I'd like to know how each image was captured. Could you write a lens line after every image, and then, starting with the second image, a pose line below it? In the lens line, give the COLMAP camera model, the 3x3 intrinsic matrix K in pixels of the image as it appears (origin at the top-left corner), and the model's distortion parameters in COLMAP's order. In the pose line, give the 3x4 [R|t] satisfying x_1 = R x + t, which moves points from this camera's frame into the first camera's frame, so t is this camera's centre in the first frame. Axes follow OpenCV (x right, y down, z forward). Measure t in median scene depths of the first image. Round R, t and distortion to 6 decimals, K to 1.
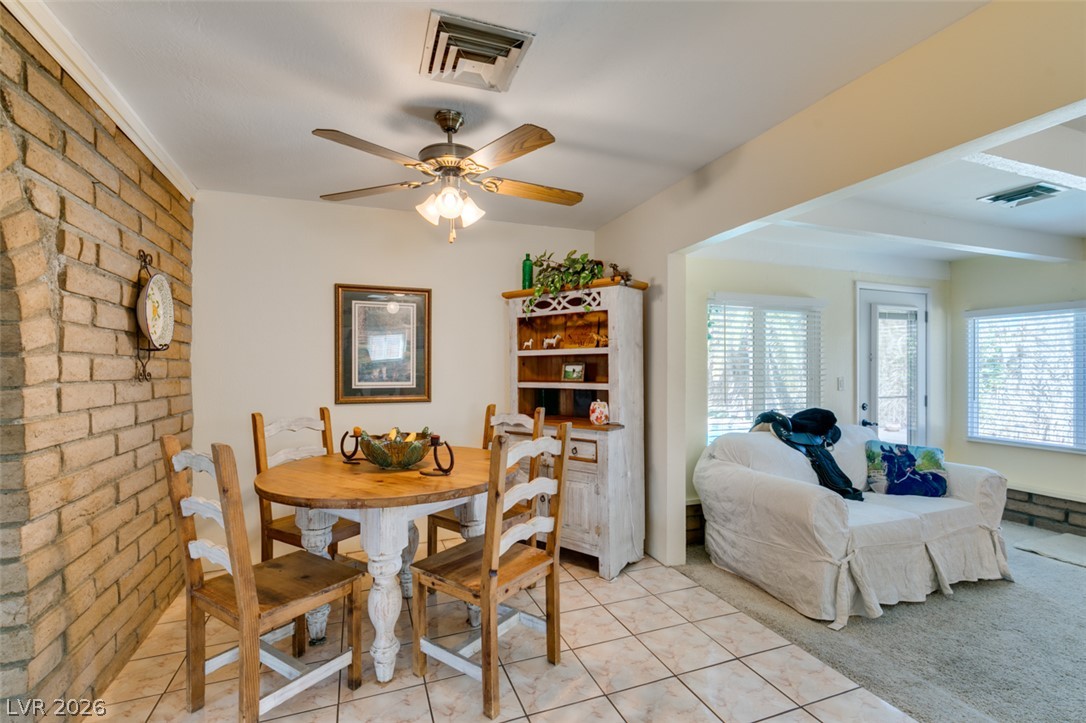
lens RADIAL K [[487.7, 0, 542.4], [0, 487.7, 369.4], [0, 0, 1]] dist [0.003186, -0.000021]
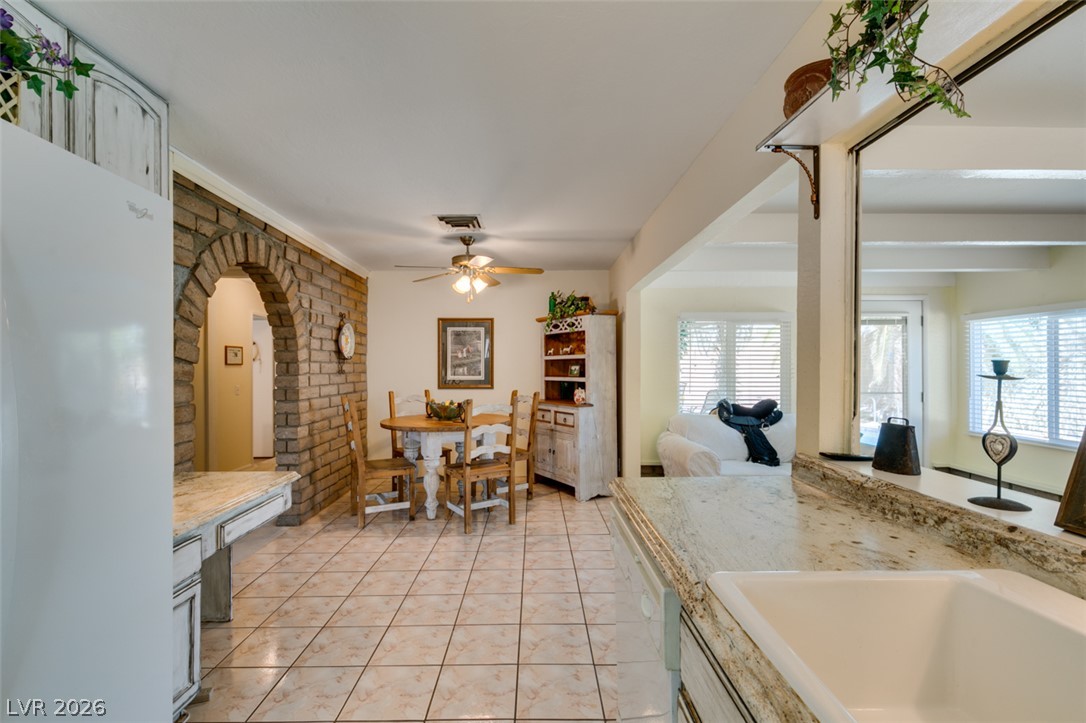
lens RADIAL K [[486.0, 0, 536.5], [0, 486.0, 364.6], [0, 0, 1]] dist [0.001879, -0.000032]
pose [[0.936832, -0.002119, -0.349773, 0.504436], [-0.000385, 0.999975, -0.007091, -0.001596], [0.349780, 0.006777, 0.936808, -0.479986]]
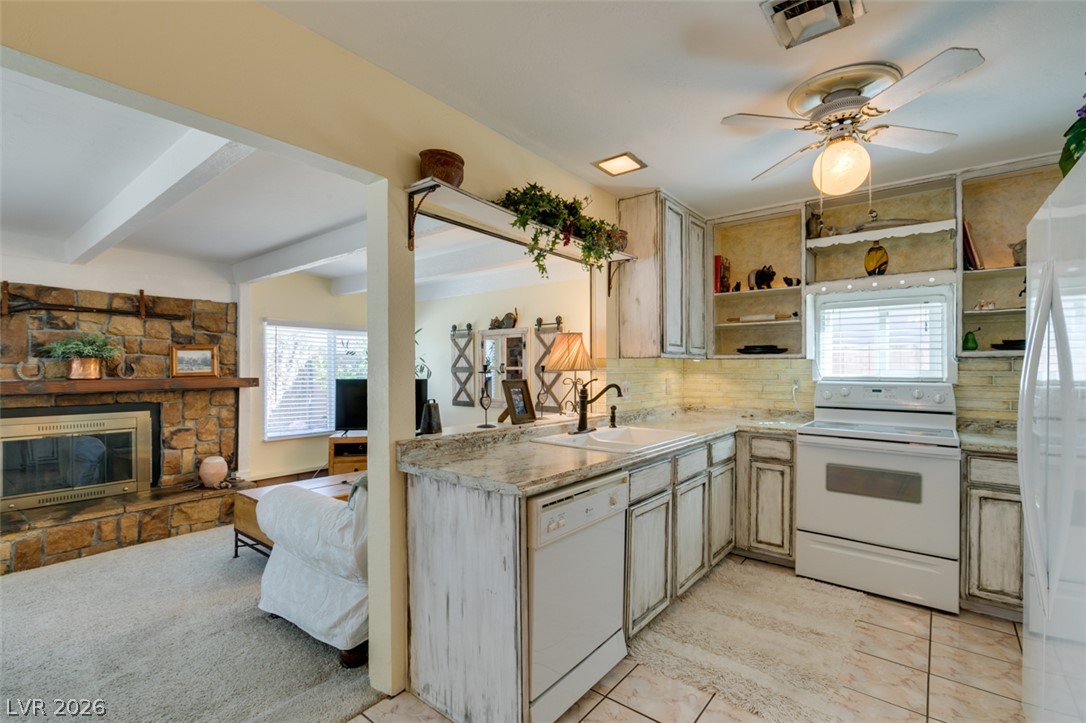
lens RADIAL K [[491.3, 0, 539.5], [0, 491.3, 366.1], [0, 0, 1]] dist [-0.002283, -0.000245]
pose [[-0.502645, 0.004729, 0.864480, -0.017176], [0.003476, 0.999988, -0.003449, -0.001843], [-0.864486, 0.001271, -0.502655, 0.236109]]
